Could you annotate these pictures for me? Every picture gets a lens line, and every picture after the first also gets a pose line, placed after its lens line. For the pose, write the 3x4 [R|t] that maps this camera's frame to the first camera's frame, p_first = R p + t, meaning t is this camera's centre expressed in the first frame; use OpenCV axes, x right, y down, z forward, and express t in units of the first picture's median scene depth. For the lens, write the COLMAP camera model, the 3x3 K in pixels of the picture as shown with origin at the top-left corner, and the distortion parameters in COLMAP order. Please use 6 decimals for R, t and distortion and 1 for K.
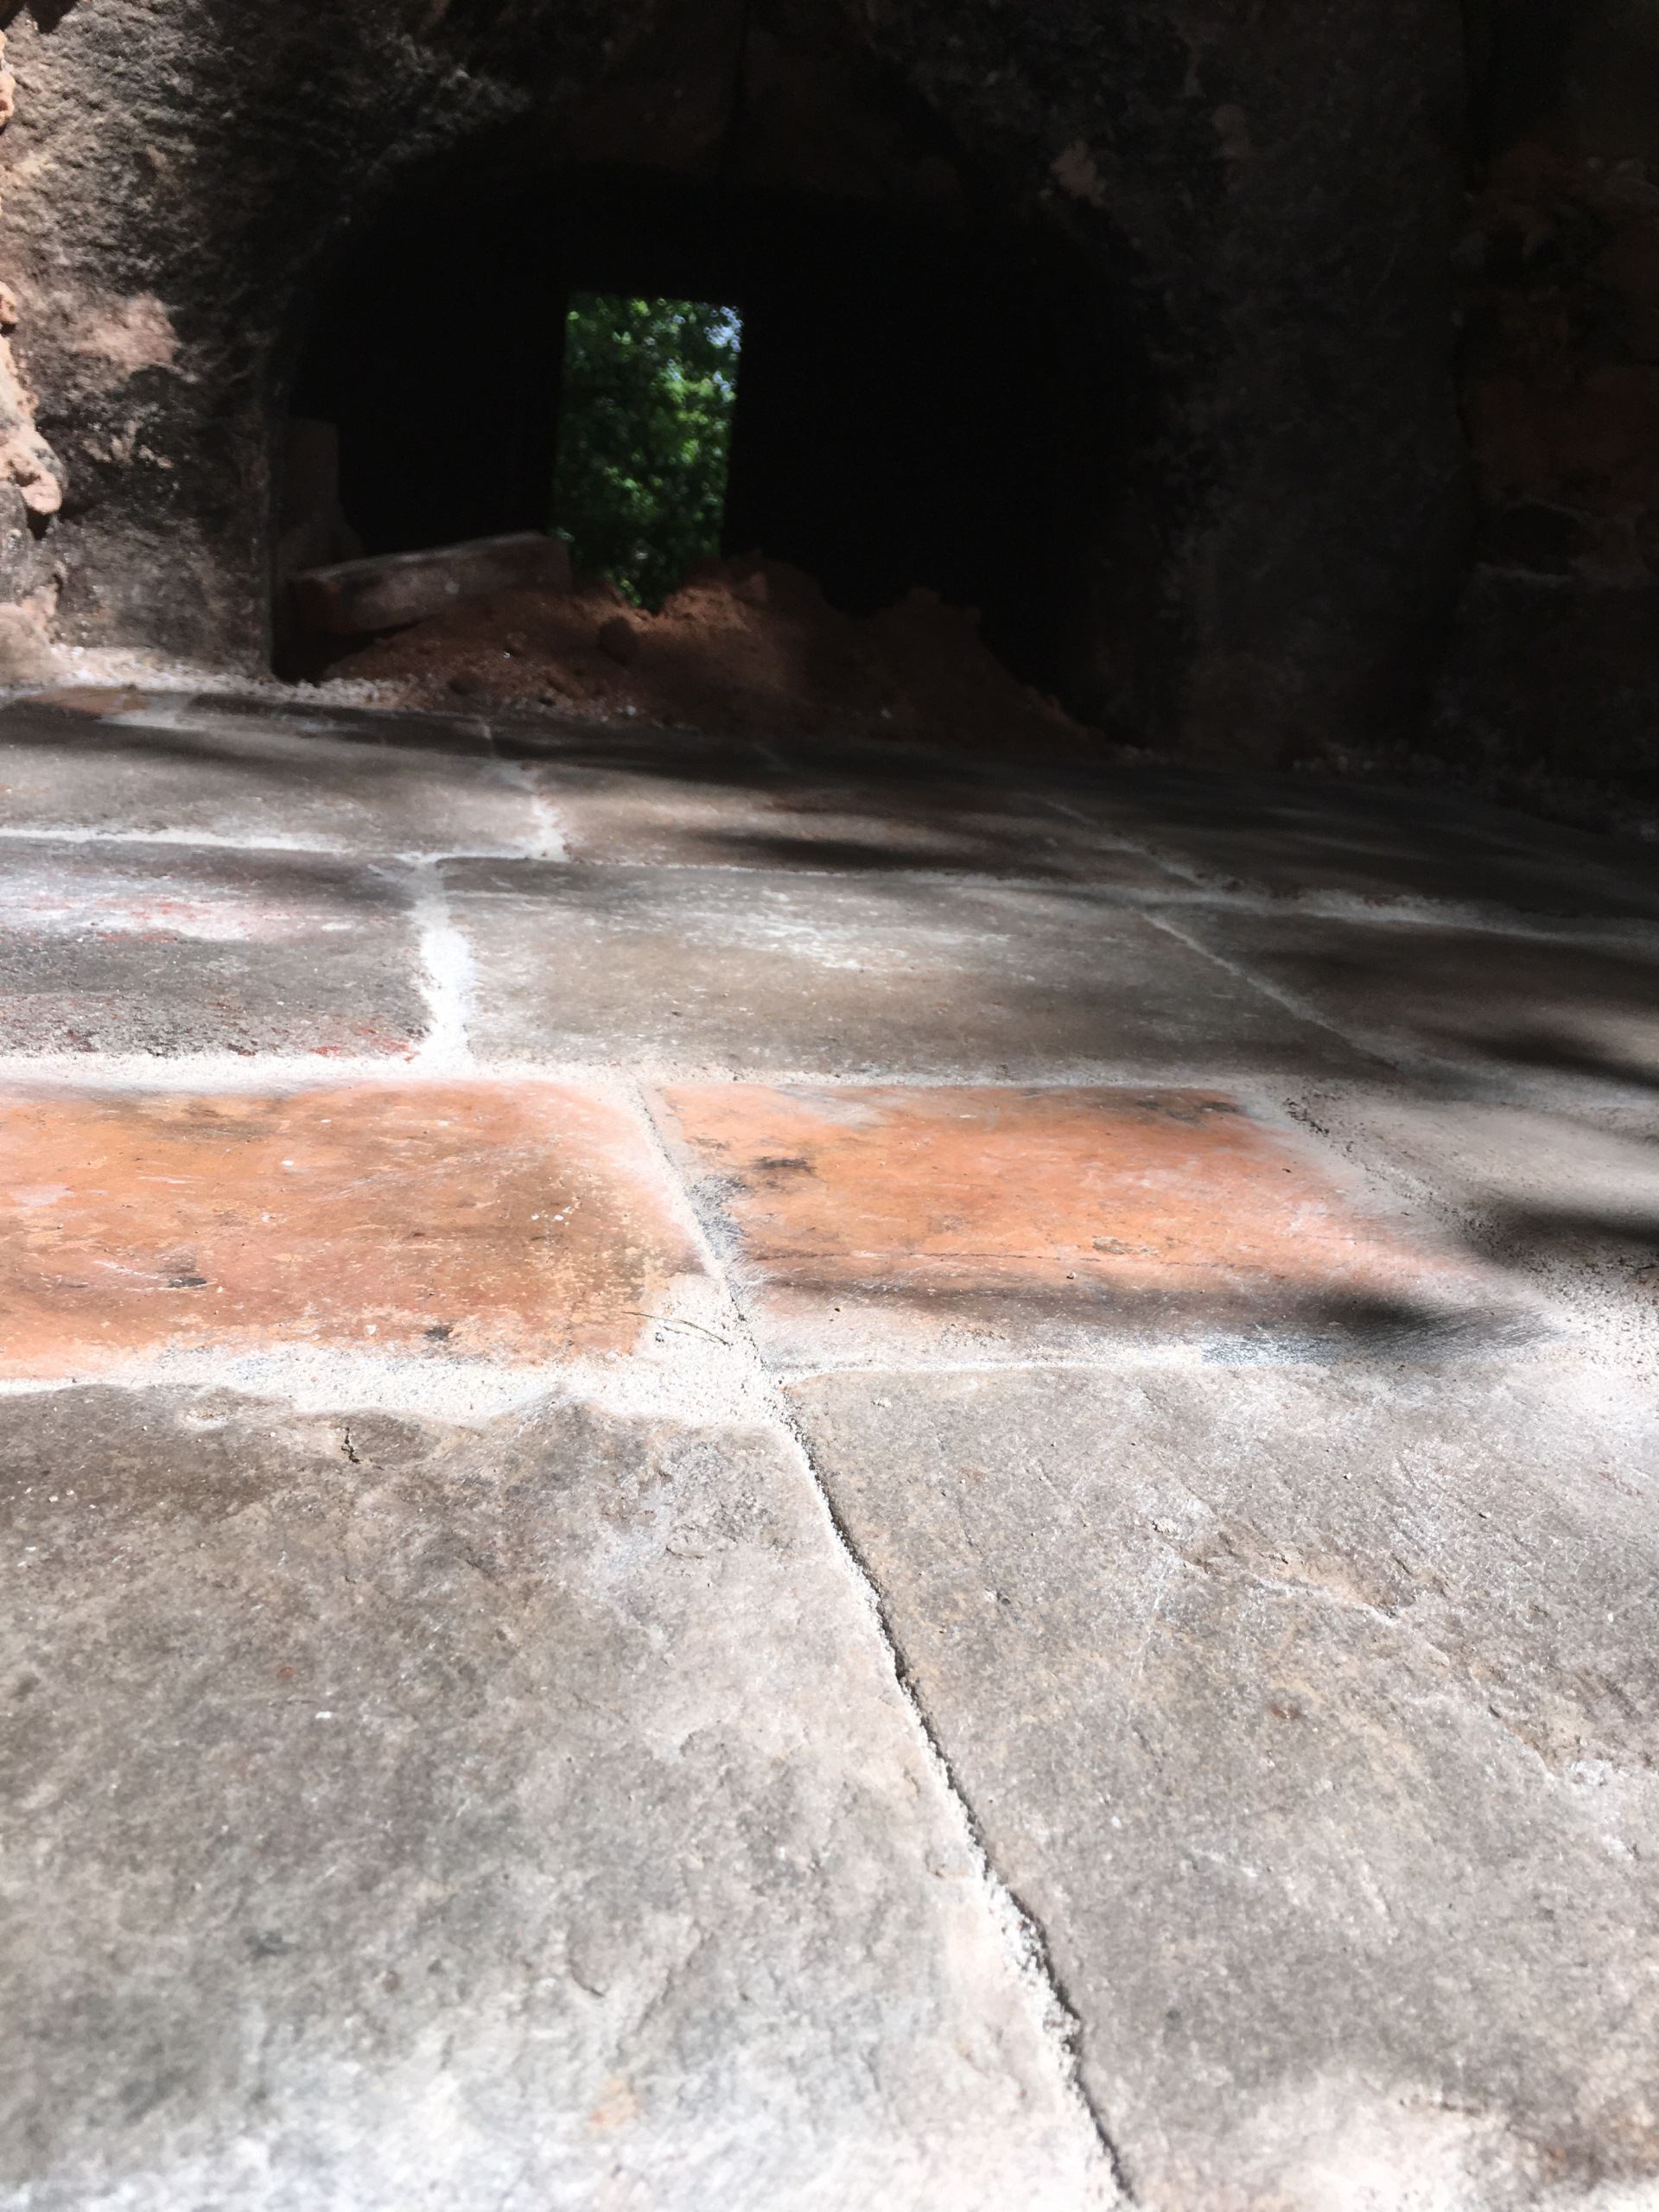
lens RADIAL K [[1899.6, 0, 820.9], [0, 1899.6, 1107.0], [0, 0, 1]] dist [0.056577, -0.097069]
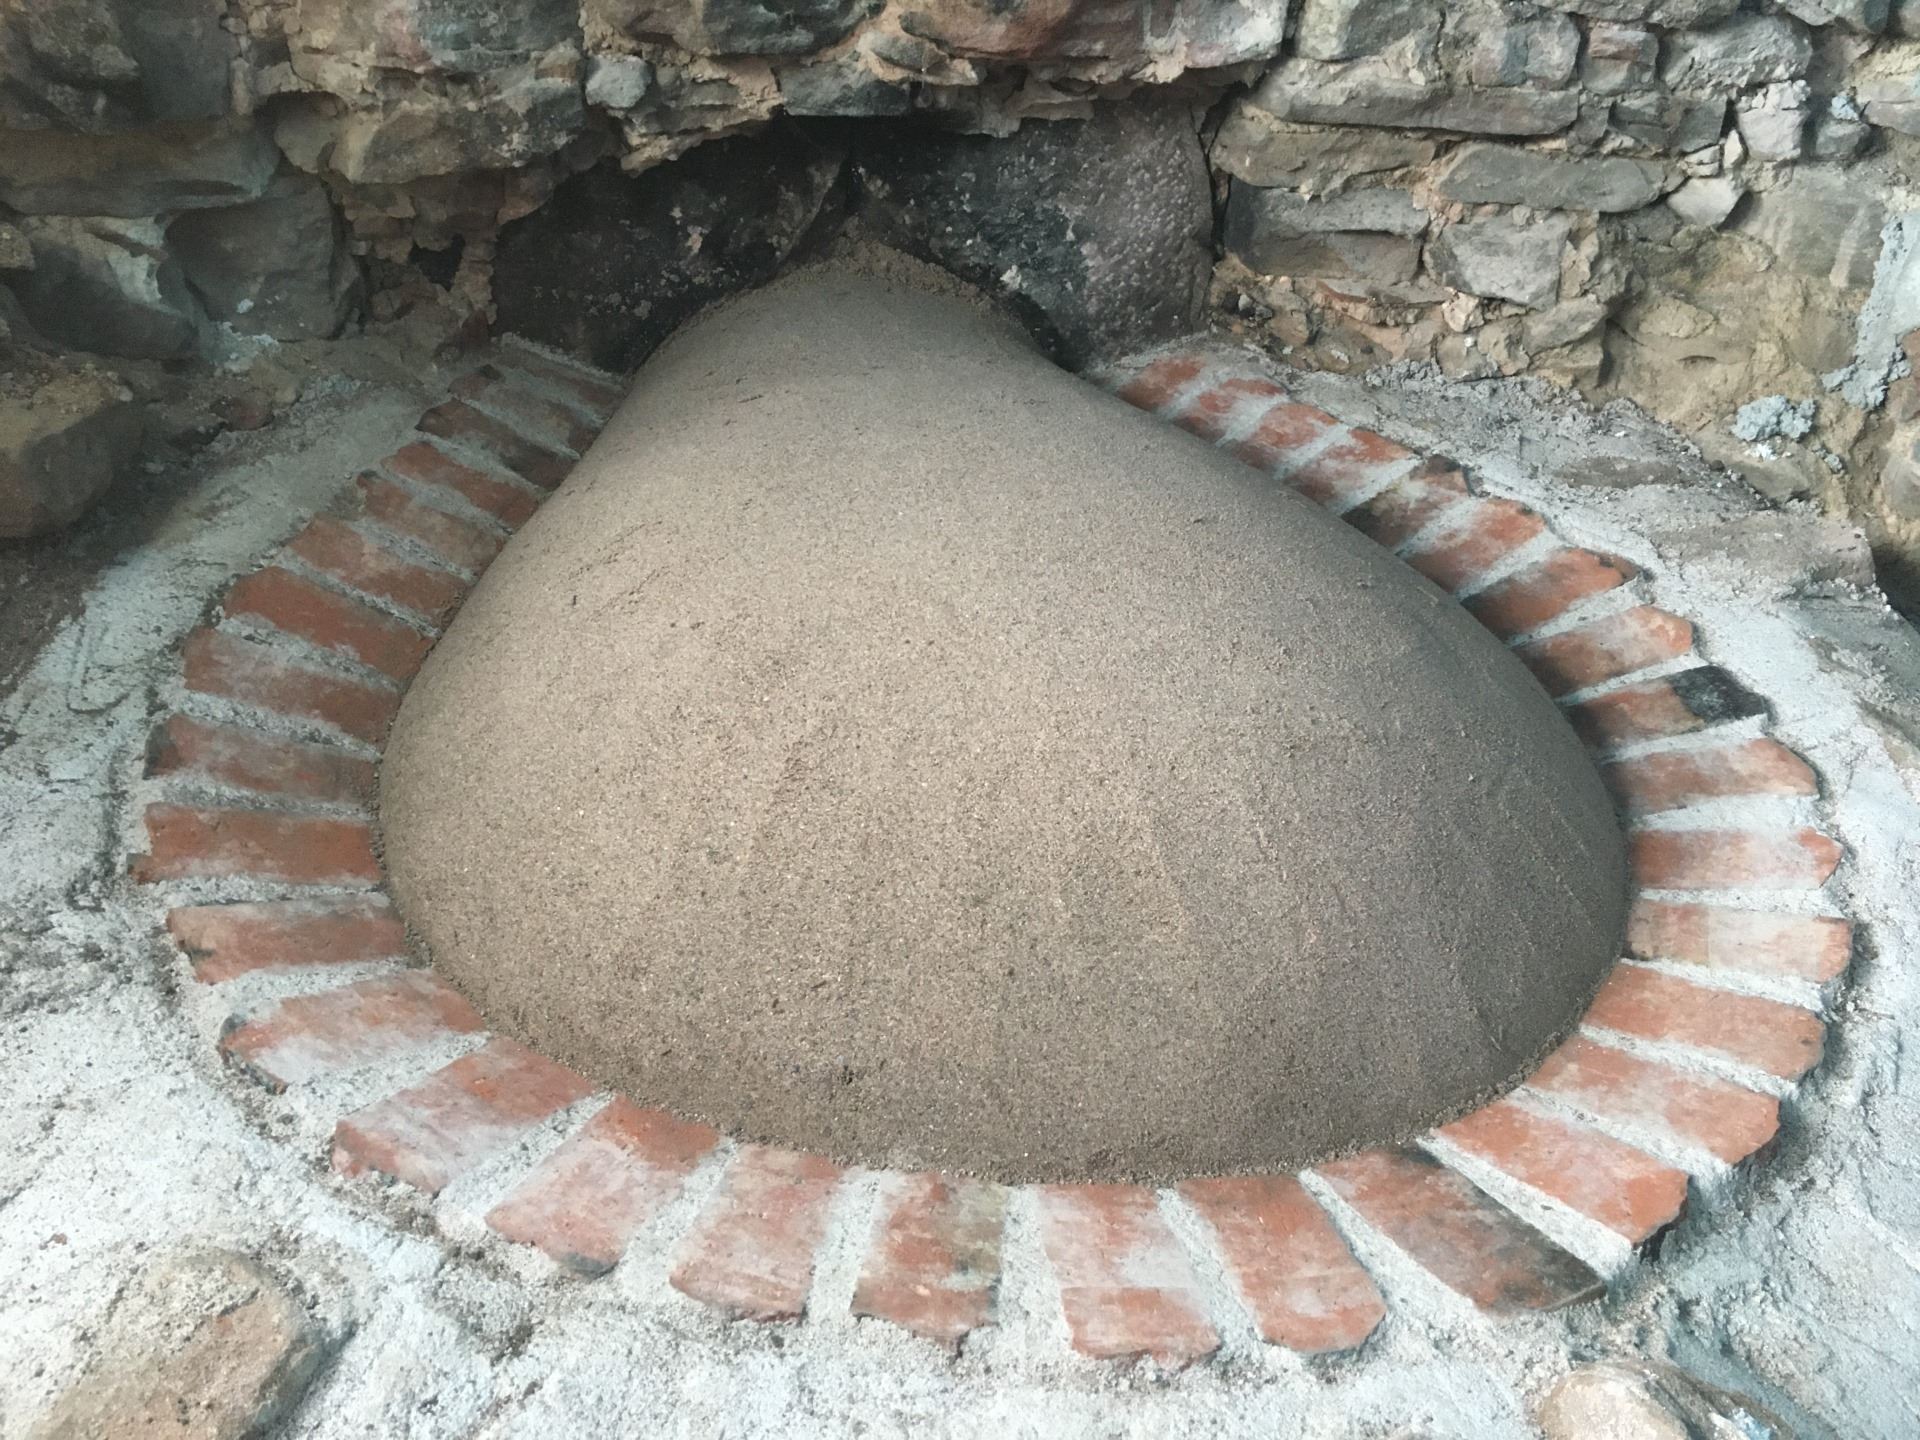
lens RADIAL K [[1629.7, 0, 960.0], [0, 1629.7, 720.0], [0, 0, 1]] dist [0.095078, -0.146658]
pose [[0.999619, -0.024112, 0.013401, 0.047375], [0.018958, 0.953376, 0.301189, -0.607057], [-0.020038, -0.300821, 0.953470, -0.826216]]
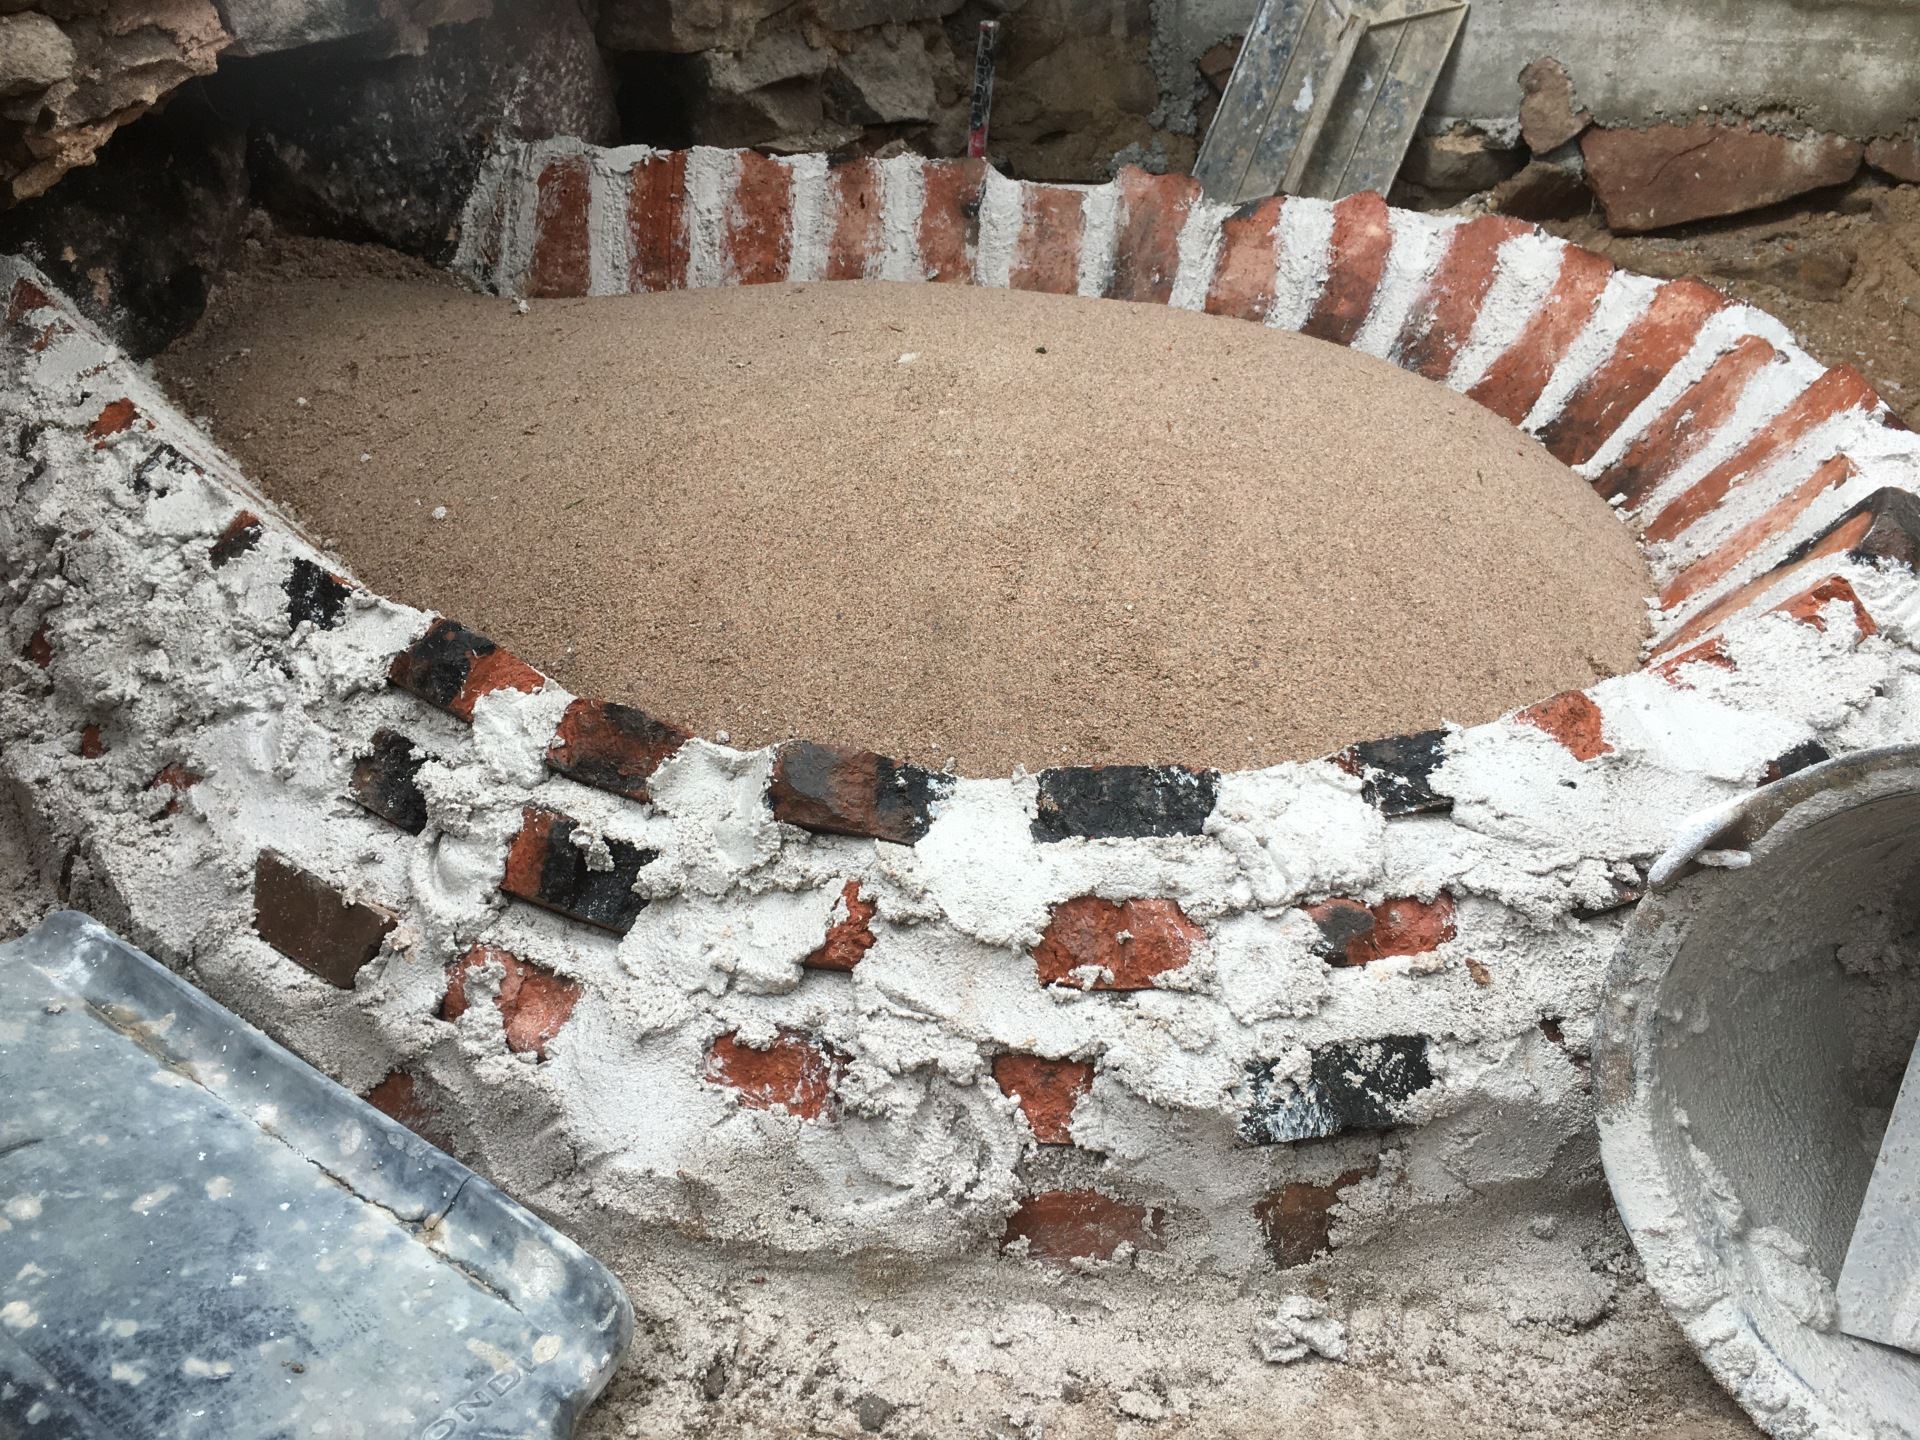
lens RADIAL K [[1634.4, 0, 957.6], [0, 1634.4, 716.1], [0, 0, 1]] dist [0.083941, -0.135380]
pose [[0.653128, -0.461291, 0.600529, -0.654904], [0.267395, 0.882445, 0.387027, -0.597774], [-0.708466, -0.092199, 0.699696, -0.327651]]
